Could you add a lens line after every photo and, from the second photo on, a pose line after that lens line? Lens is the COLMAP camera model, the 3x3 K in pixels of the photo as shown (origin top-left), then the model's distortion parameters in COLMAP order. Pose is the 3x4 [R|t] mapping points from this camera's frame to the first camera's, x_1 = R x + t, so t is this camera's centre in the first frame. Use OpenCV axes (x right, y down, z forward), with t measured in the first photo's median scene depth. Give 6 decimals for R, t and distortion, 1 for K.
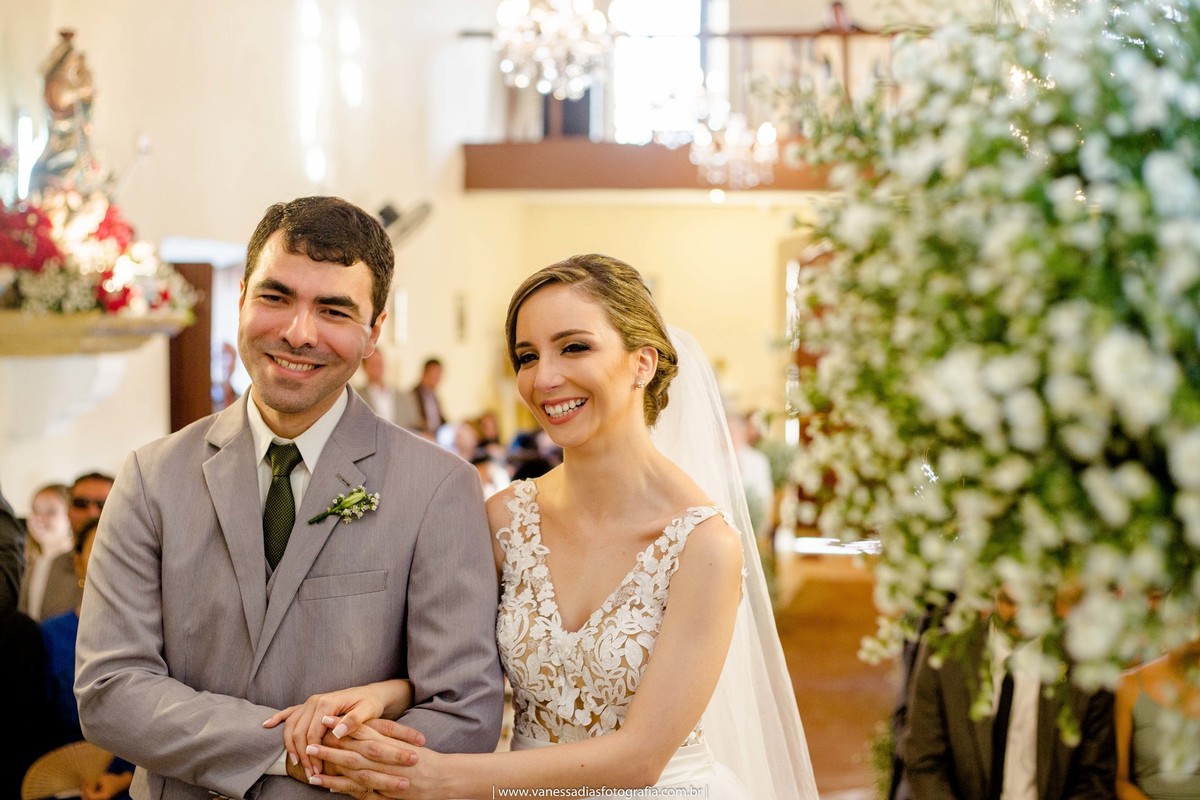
lens RADIAL K [[1886.2, 0, 645.8], [0, 1886.2, 398.8], [0, 0, 1]] dist [-0.038912, -0.422688]
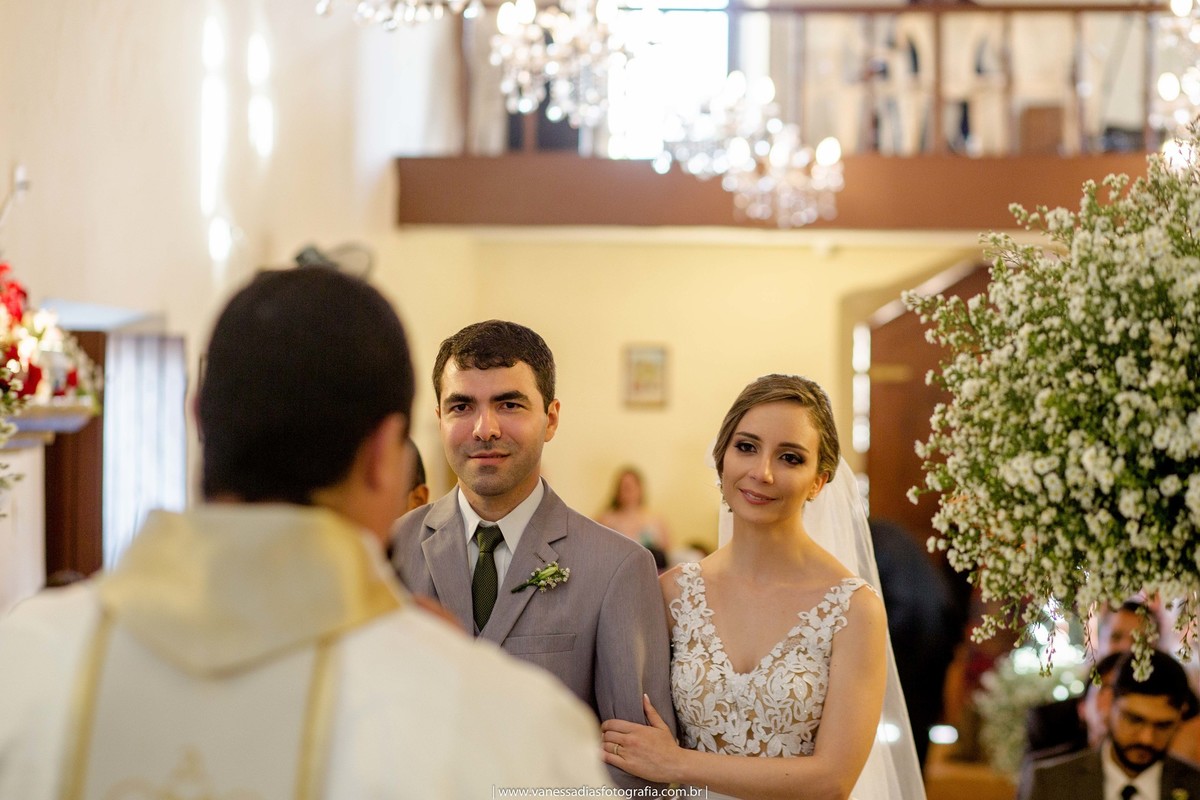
lens RADIAL K [[3513.2, 0, 600.0], [0, 3513.2, 400.0], [0, 0, 1]] dist [-0.014290, -0.902019]
pose [[0.999871, 0.007465, 0.014257, -0.291999], [-0.006889, 0.999174, -0.040048, 0.061391], [-0.014544, 0.039944, 0.999096, -2.374218]]
